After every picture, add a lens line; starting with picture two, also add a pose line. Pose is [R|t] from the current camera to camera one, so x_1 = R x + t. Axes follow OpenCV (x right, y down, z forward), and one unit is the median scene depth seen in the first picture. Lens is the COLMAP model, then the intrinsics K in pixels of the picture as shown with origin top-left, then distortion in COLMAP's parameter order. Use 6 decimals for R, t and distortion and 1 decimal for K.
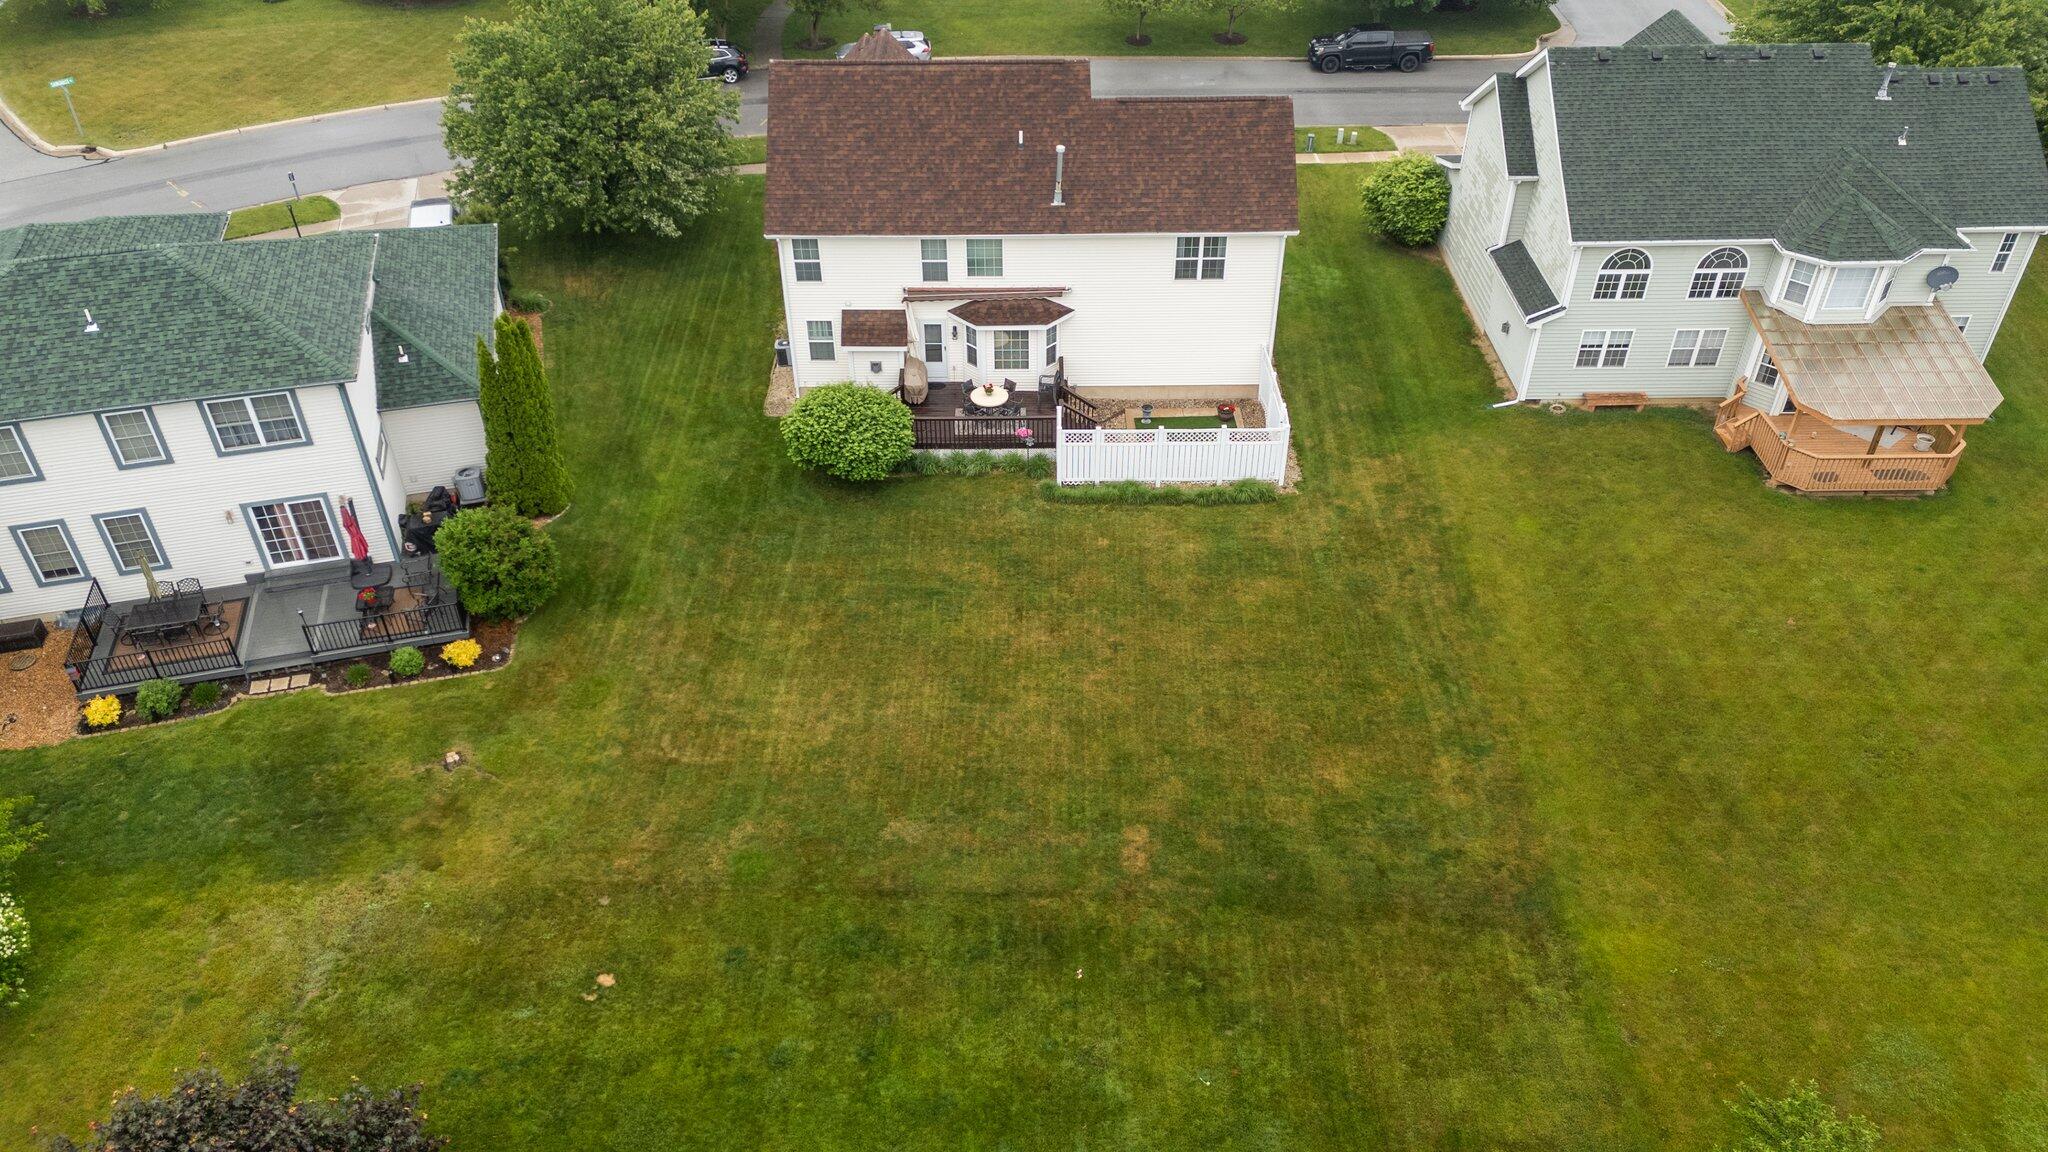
lens RADIAL K [[1506.4, 0, 1026.0], [0, 1506.4, 585.0], [0, 0, 1]] dist [0.099450, -0.113964]
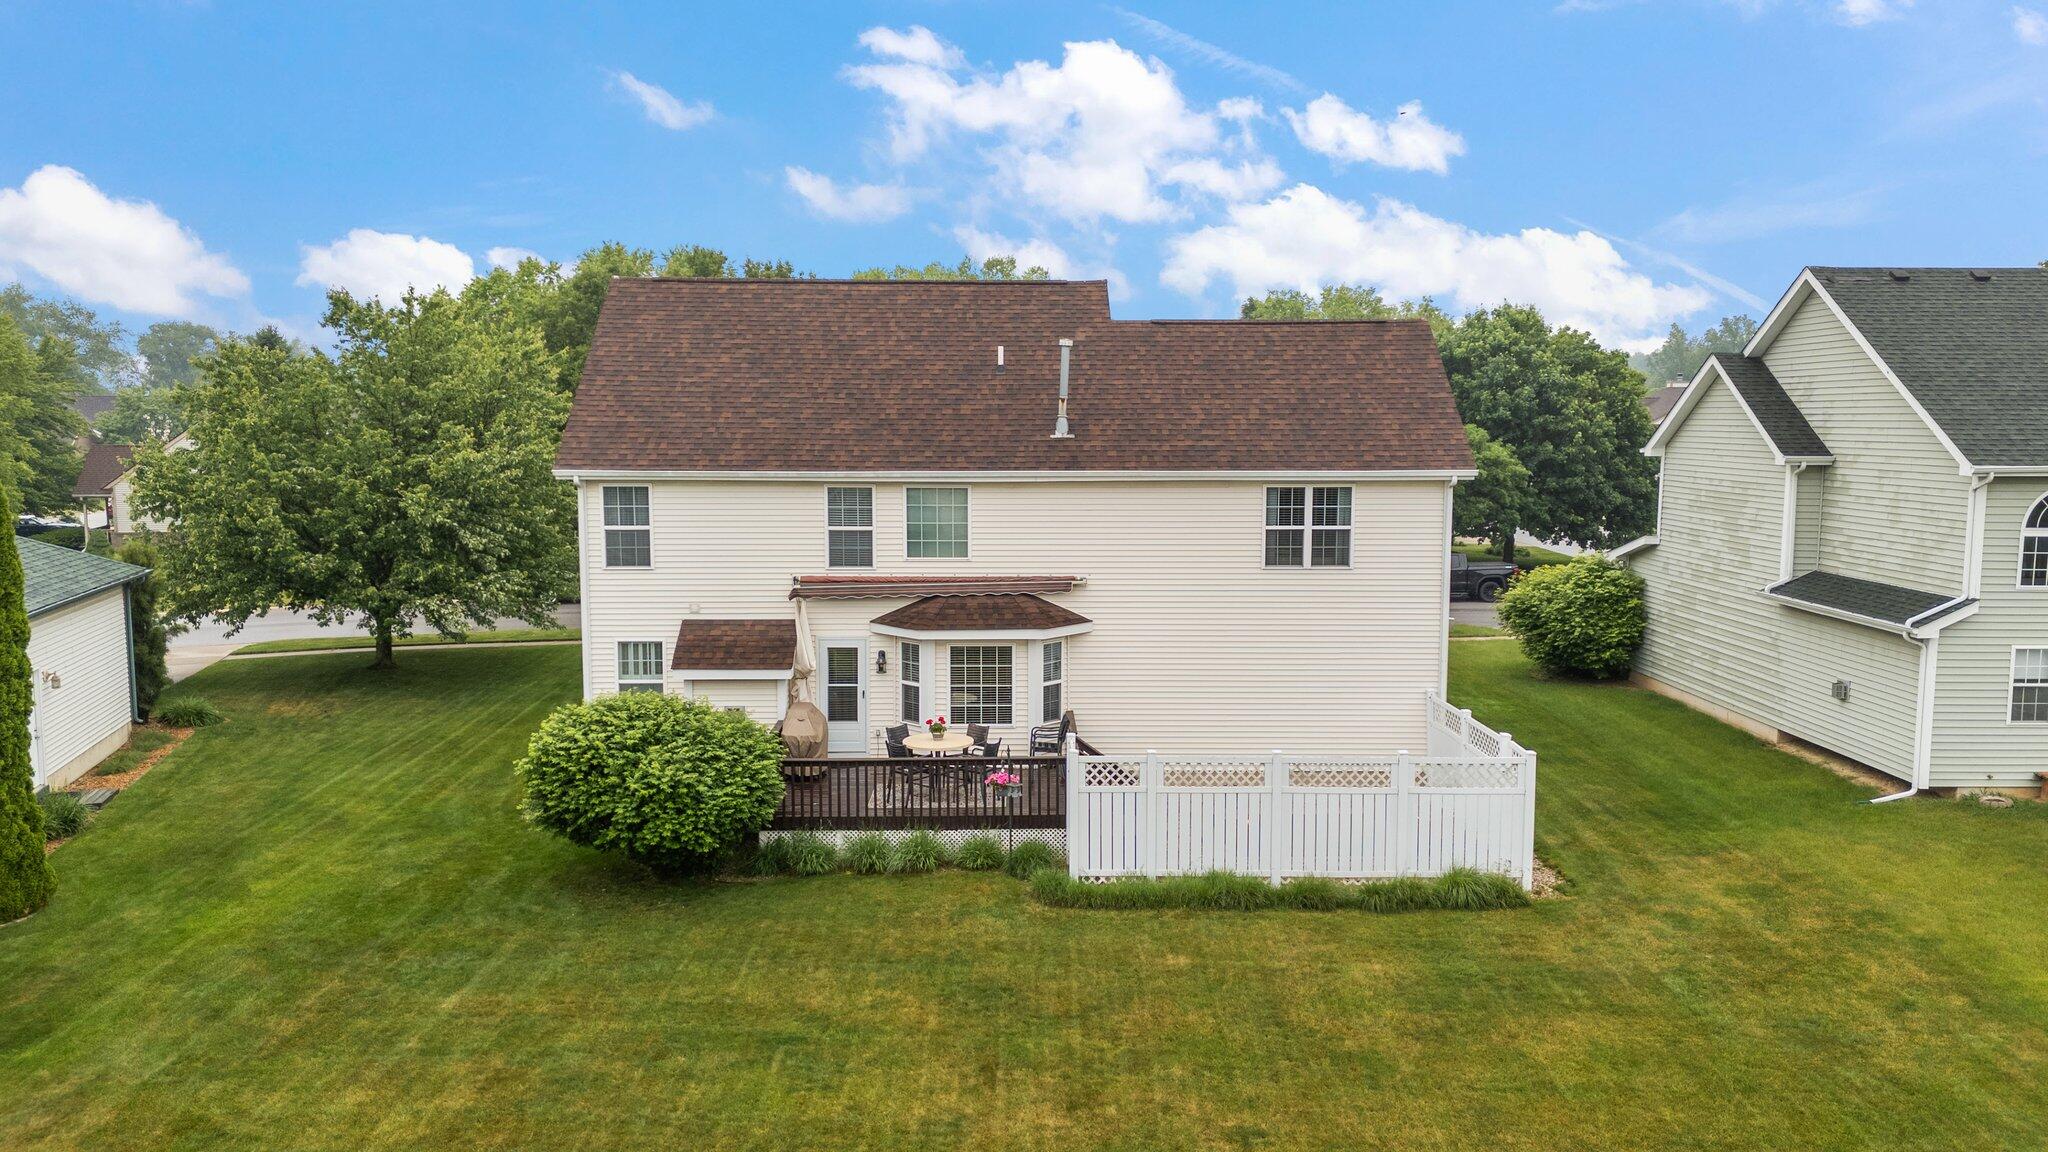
lens RADIAL K [[1504.3, 0, 1028.7], [0, 1504.3, 570.1], [0, 0, 1]] dist [0.102376, -0.121921]
pose [[0.999890, 0.005220, 0.013913, -0.000022], [0.002861, 0.851122, -0.524960, 0.107474], [-0.014582, 0.524942, 0.851013, 0.543942]]
